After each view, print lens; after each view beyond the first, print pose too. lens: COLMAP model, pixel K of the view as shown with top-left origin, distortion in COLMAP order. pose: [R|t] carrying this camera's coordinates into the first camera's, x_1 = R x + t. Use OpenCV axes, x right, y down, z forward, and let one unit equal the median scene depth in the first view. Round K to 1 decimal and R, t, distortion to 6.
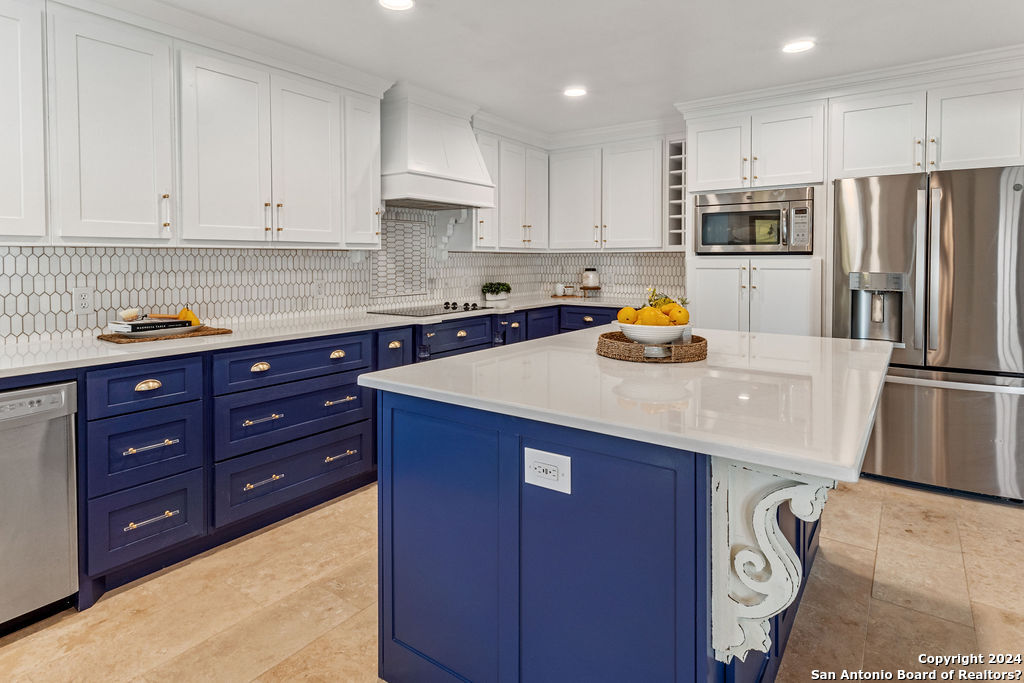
lens RADIAL K [[565.0, 0, 514.2], [0, 565.0, 280.9], [0, 0, 1]] dist [0.015207, 0.000248]
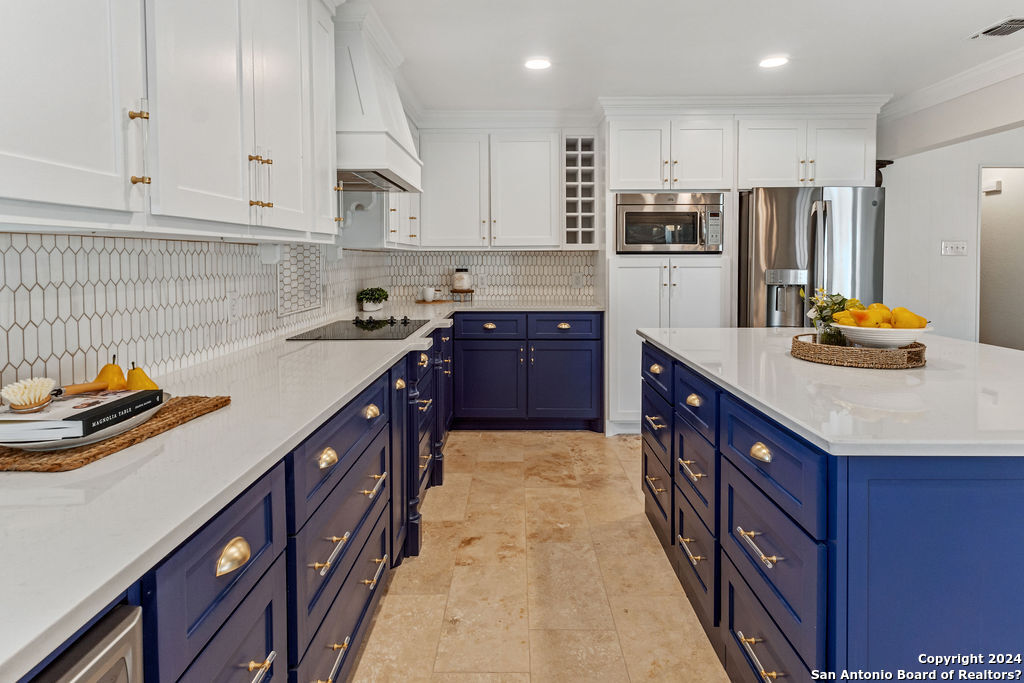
lens RADIAL K [[565.0, 0, 514.2], [0, 565.0, 280.9], [0, 0, 1]] dist [0.015207, 0.000248]
pose [[0.815536, -0.023636, 0.578224, -0.423511], [0.023021, 0.999700, 0.008395, -0.011651], [-0.578249, 0.006465, 0.815835, 0.314686]]
